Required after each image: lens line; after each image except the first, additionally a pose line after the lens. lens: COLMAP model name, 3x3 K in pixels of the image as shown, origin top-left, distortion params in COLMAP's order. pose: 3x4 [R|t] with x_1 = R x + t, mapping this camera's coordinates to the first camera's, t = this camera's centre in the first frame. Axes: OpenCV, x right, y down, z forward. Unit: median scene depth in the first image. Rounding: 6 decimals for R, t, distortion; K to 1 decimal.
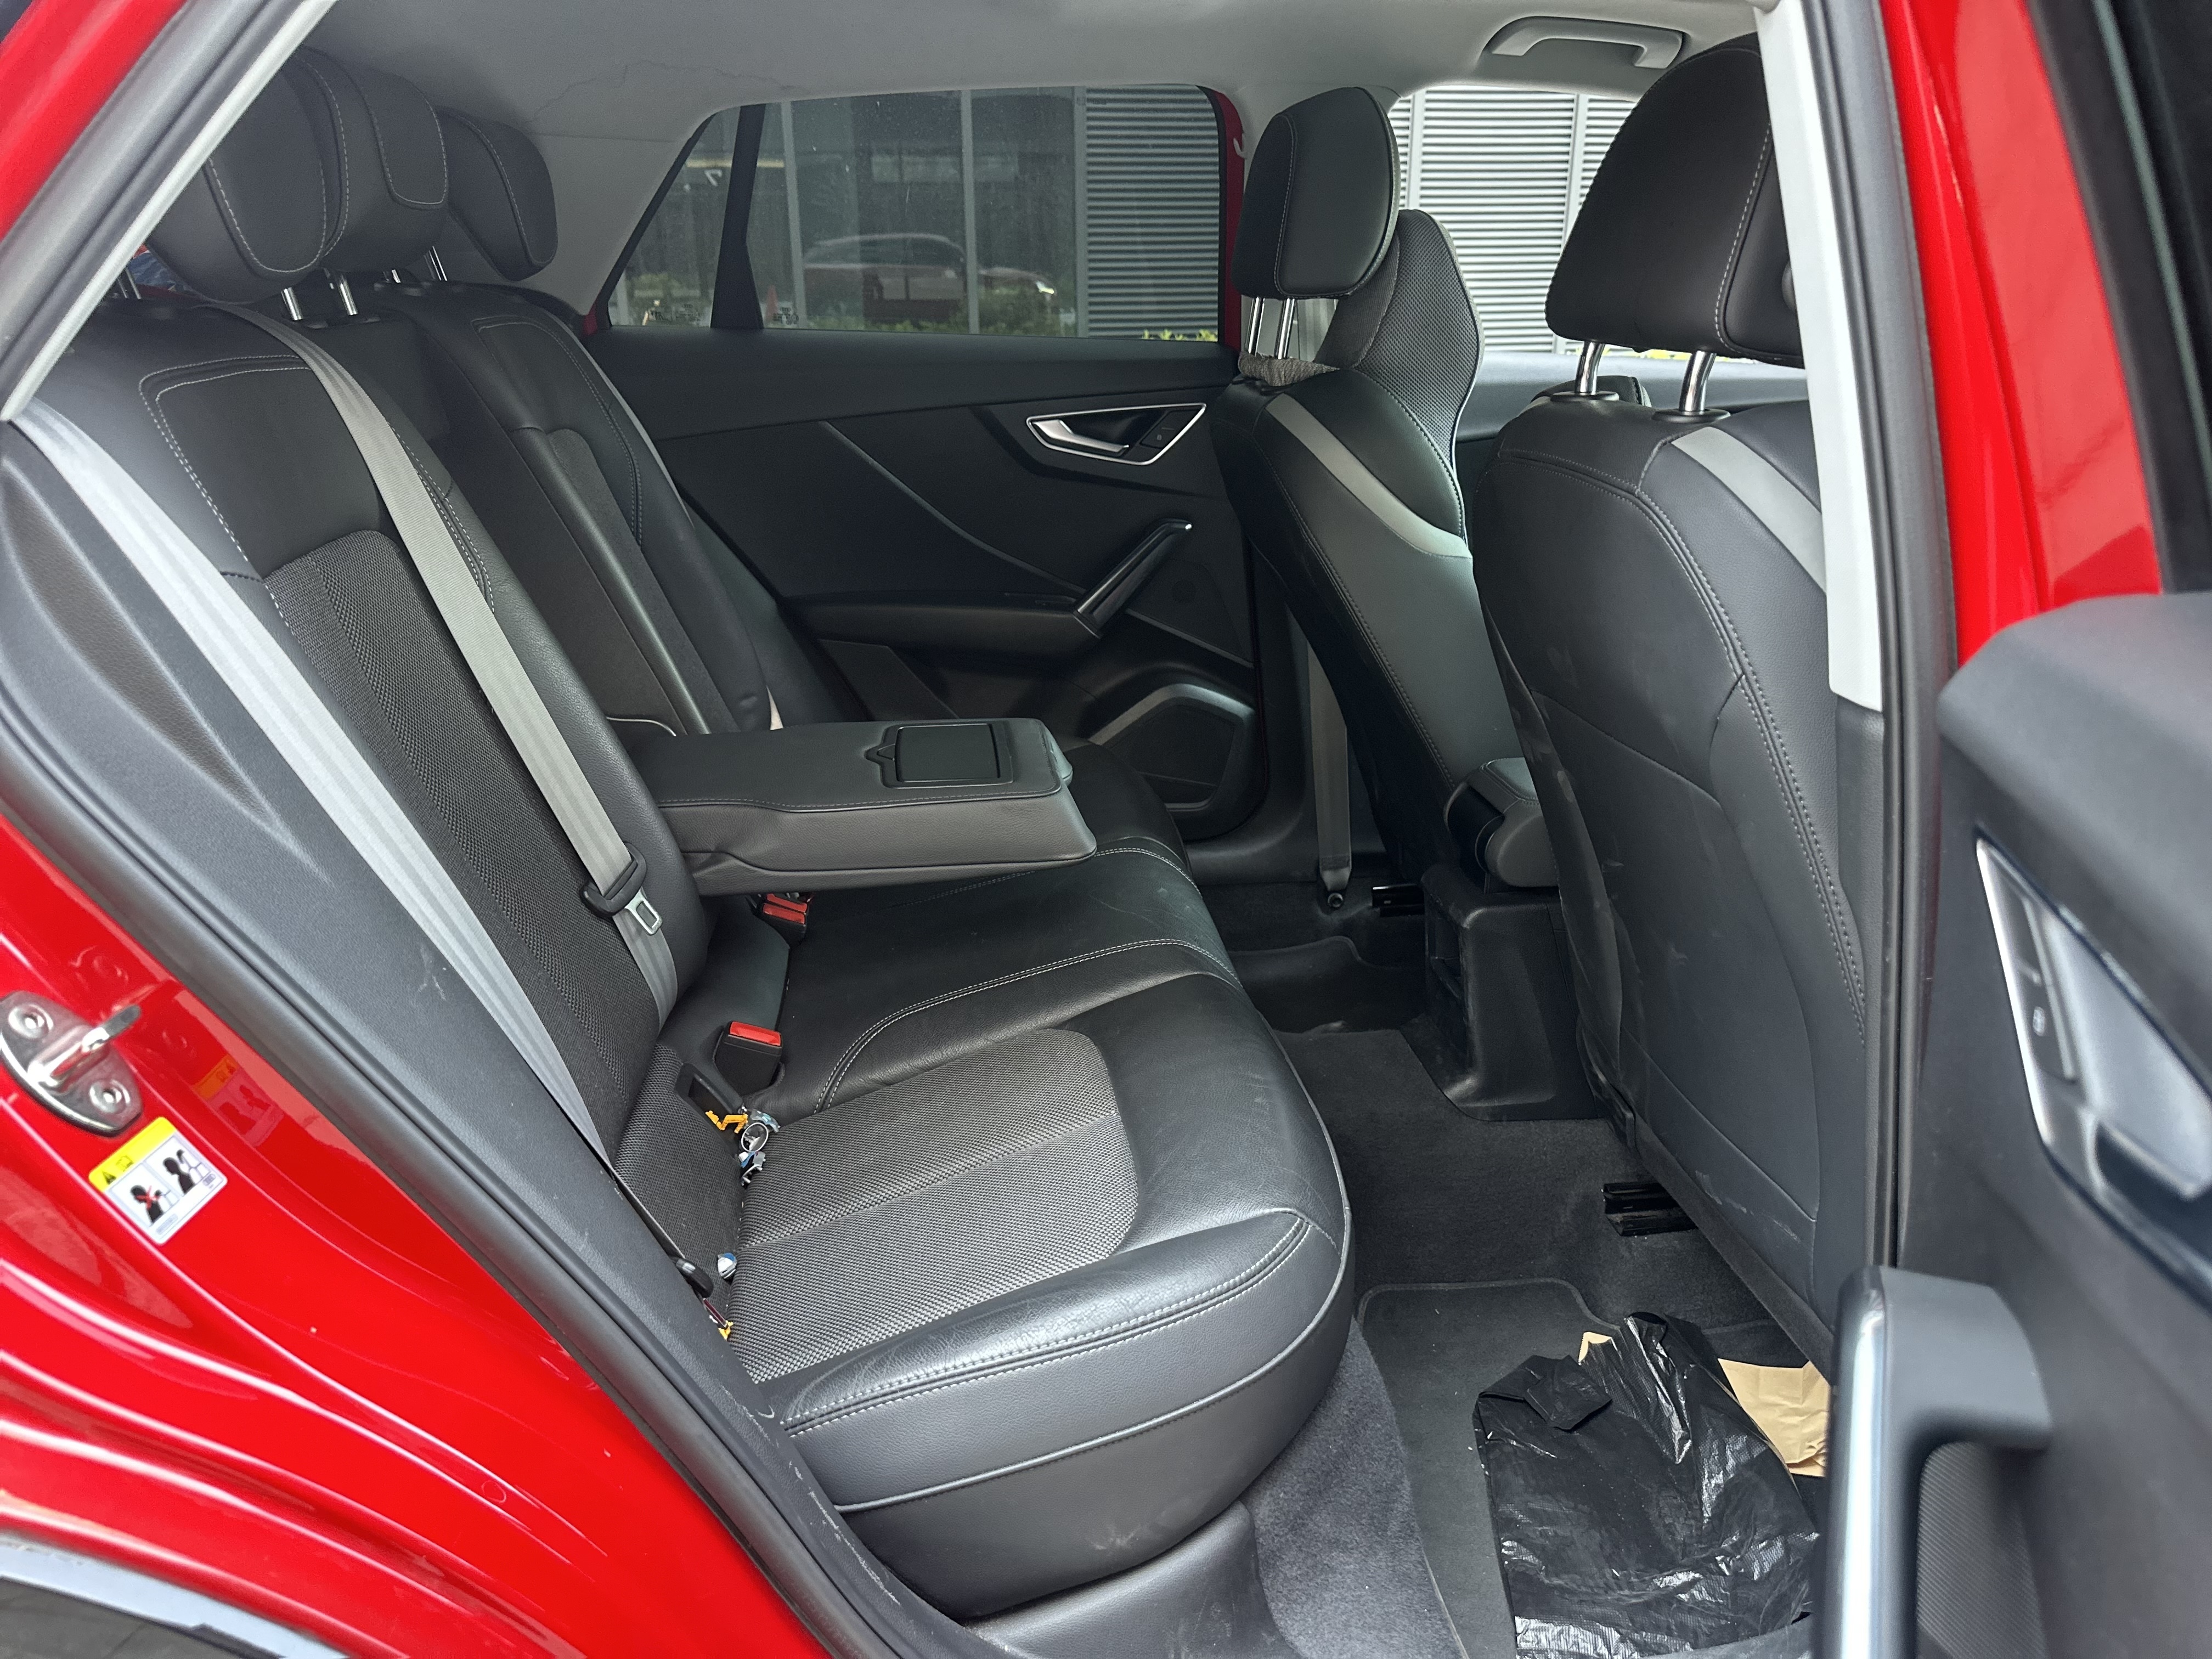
lens RADIAL K [[1574.0, 0, 1118.8], [0, 1574.0, 837.1], [0, 0, 1]] dist [0.079107, -0.134163]
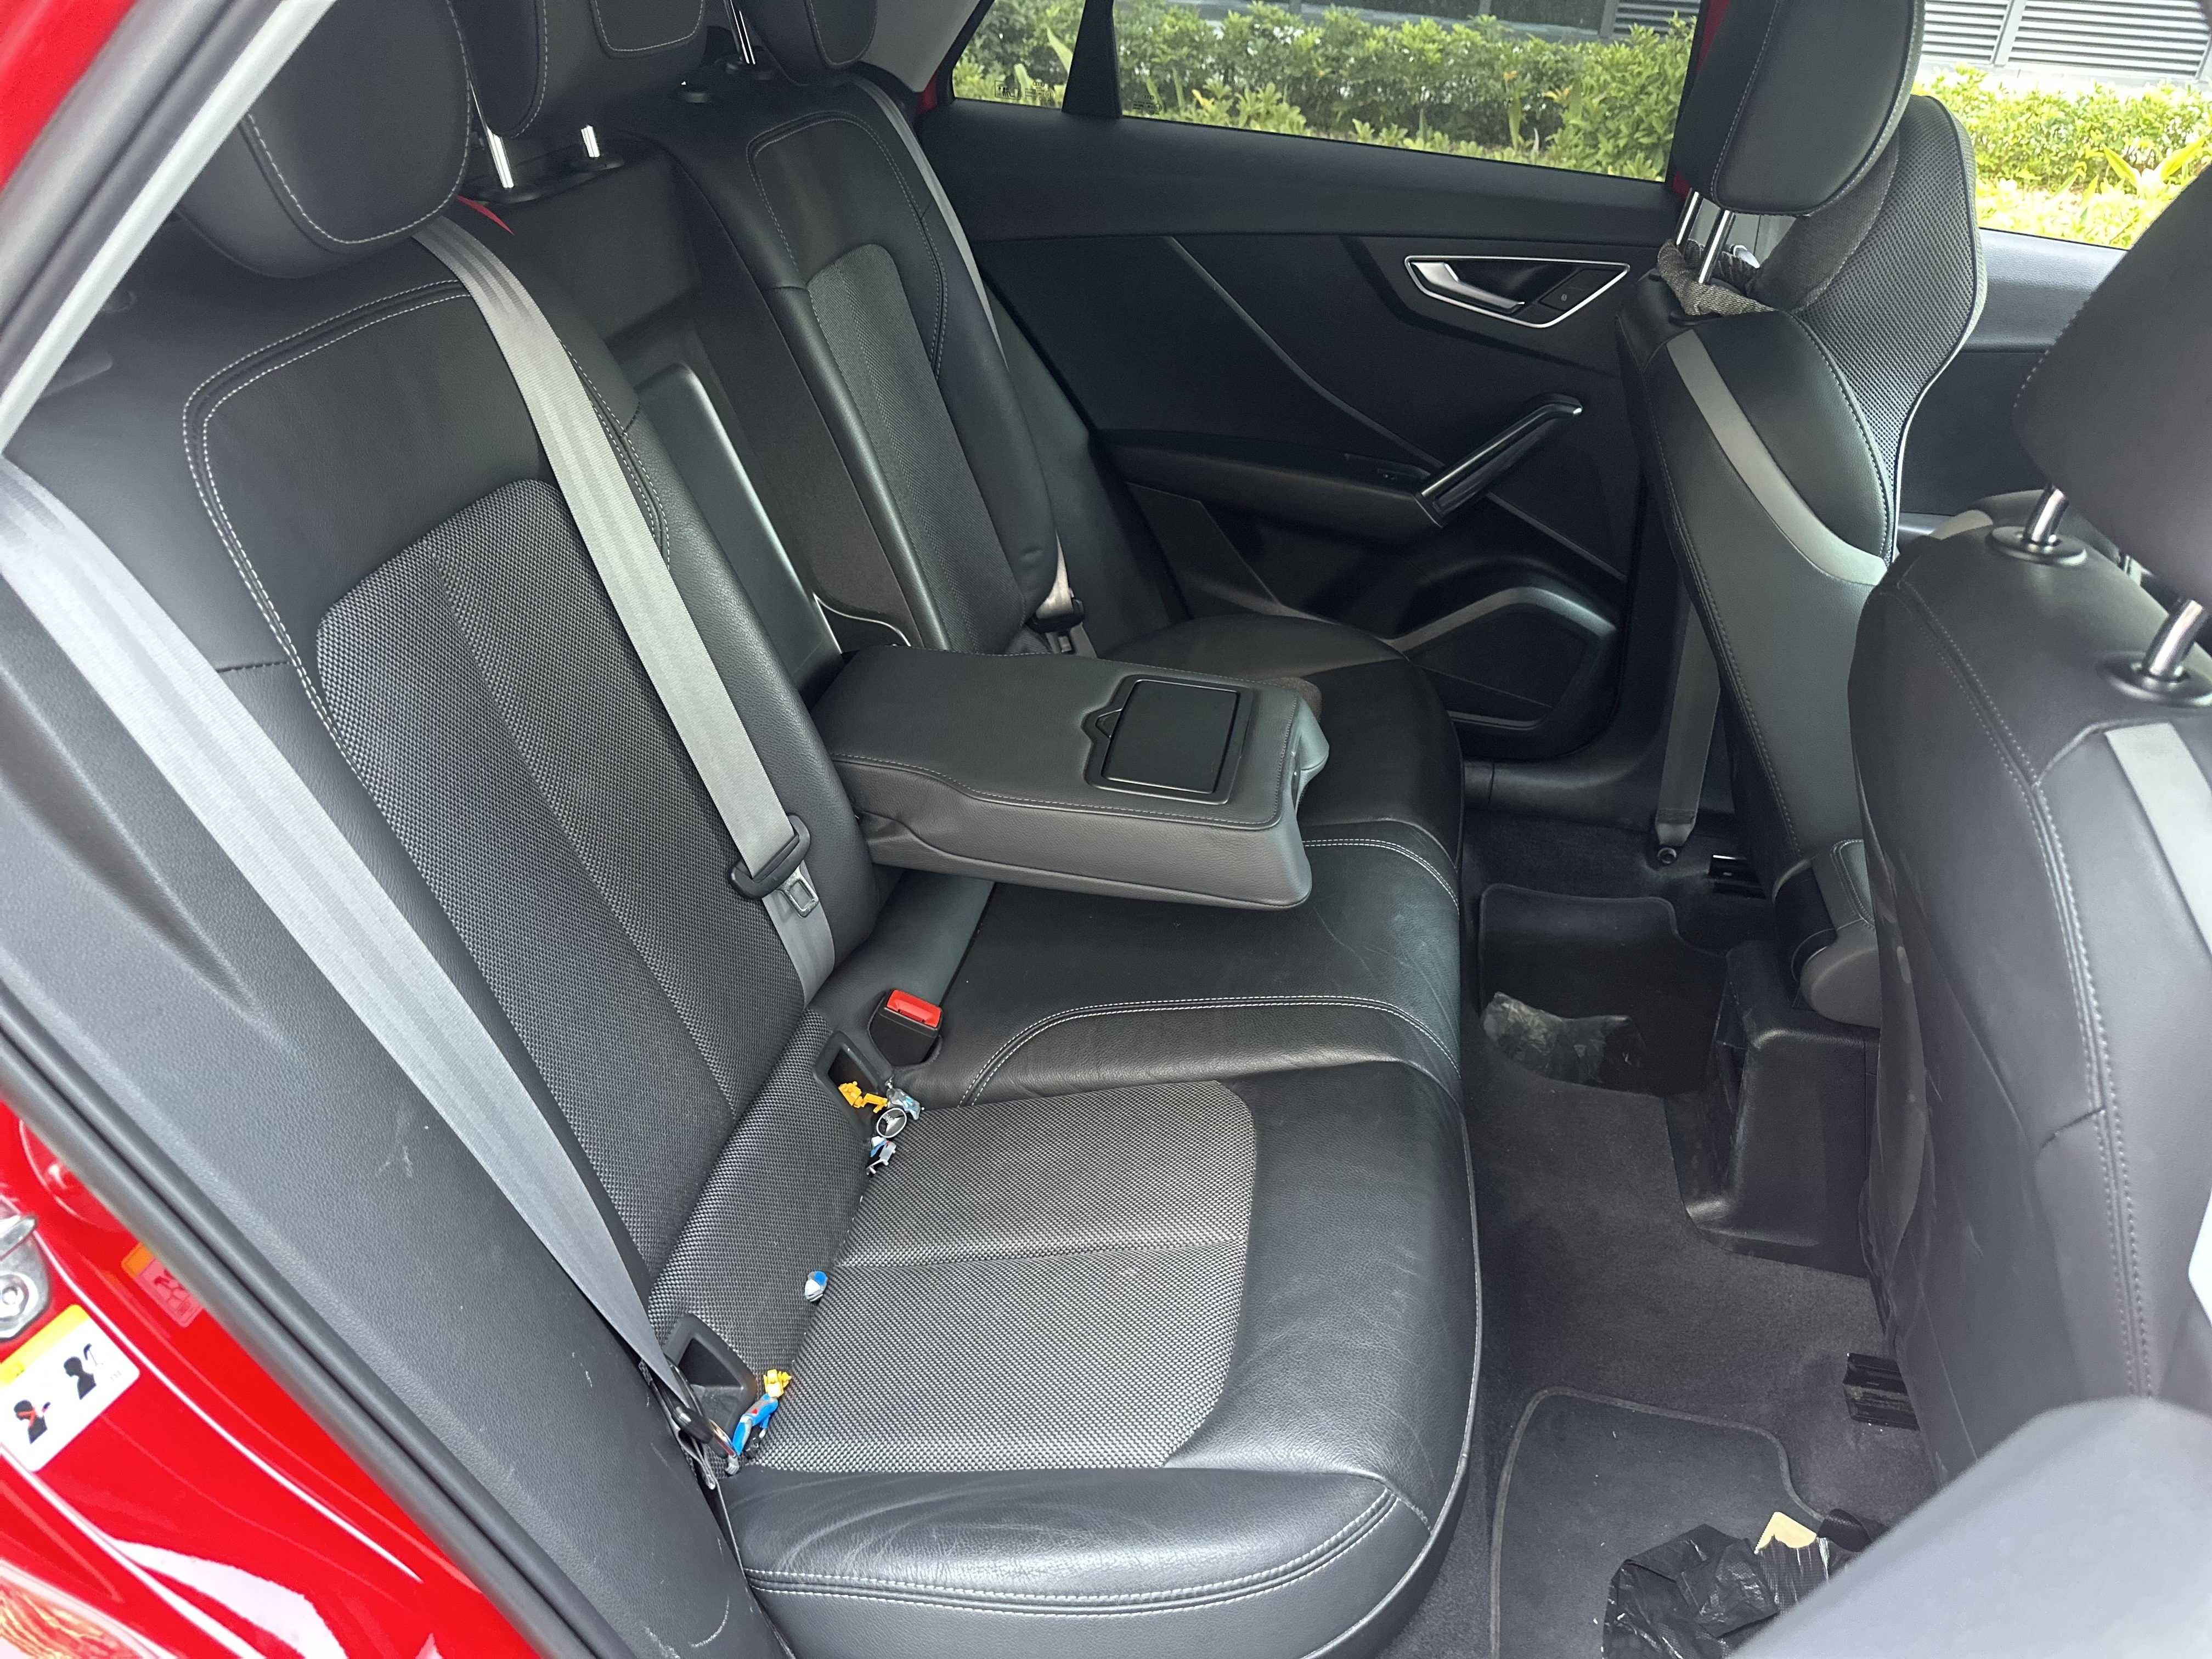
lens RADIAL K [[1584.4, 0, 1107.1], [0, 1584.4, 852.2], [0, 0, 1]] dist [0.080745, -0.148768]
pose [[0.952085, 0.209497, -0.222812, 0.073299], [-0.158456, 0.961032, 0.226515, -0.205658], [0.261584, -0.180355, 0.948180, 0.159431]]
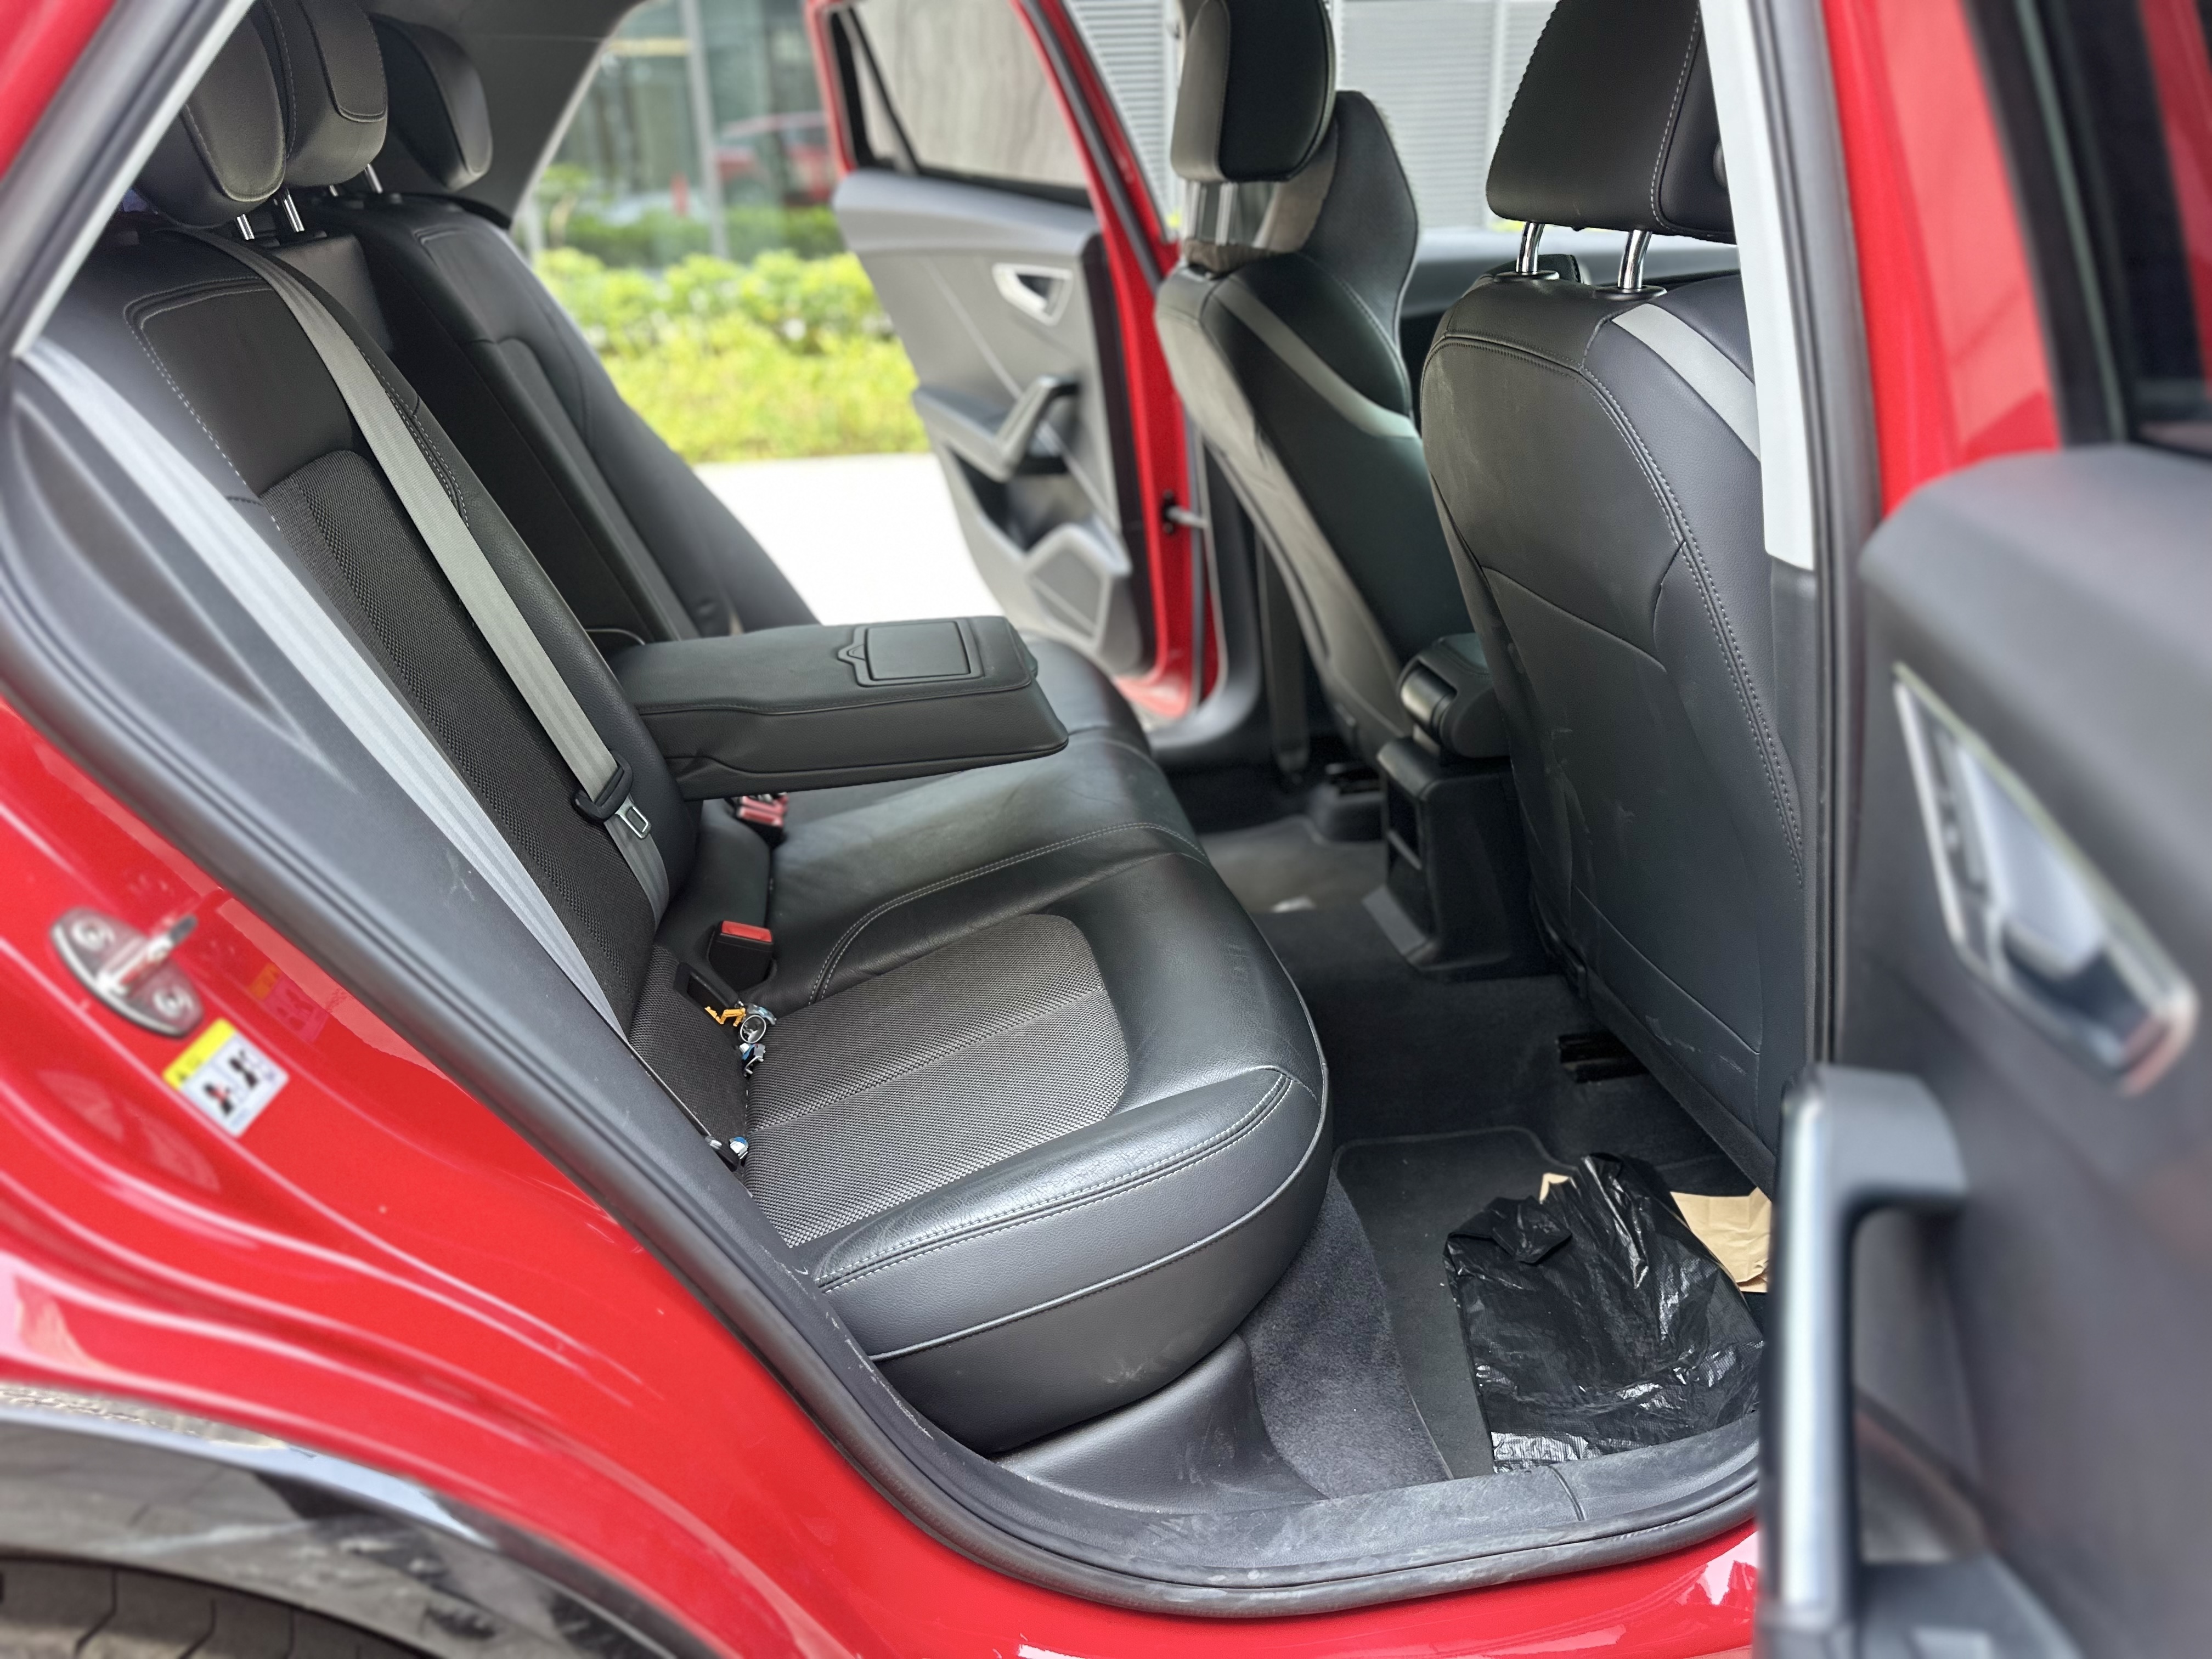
lens RADIAL K [[1574.3, 0, 1129.8], [0, 1574.3, 835.6], [0, 0, 1]] dist [0.091141, -0.157883]
pose [[0.998224, -0.045600, 0.038344, -0.017539], [0.043021, 0.996920, 0.065575, 0.005346], [-0.041217, -0.063809, 0.997111, -0.038270]]
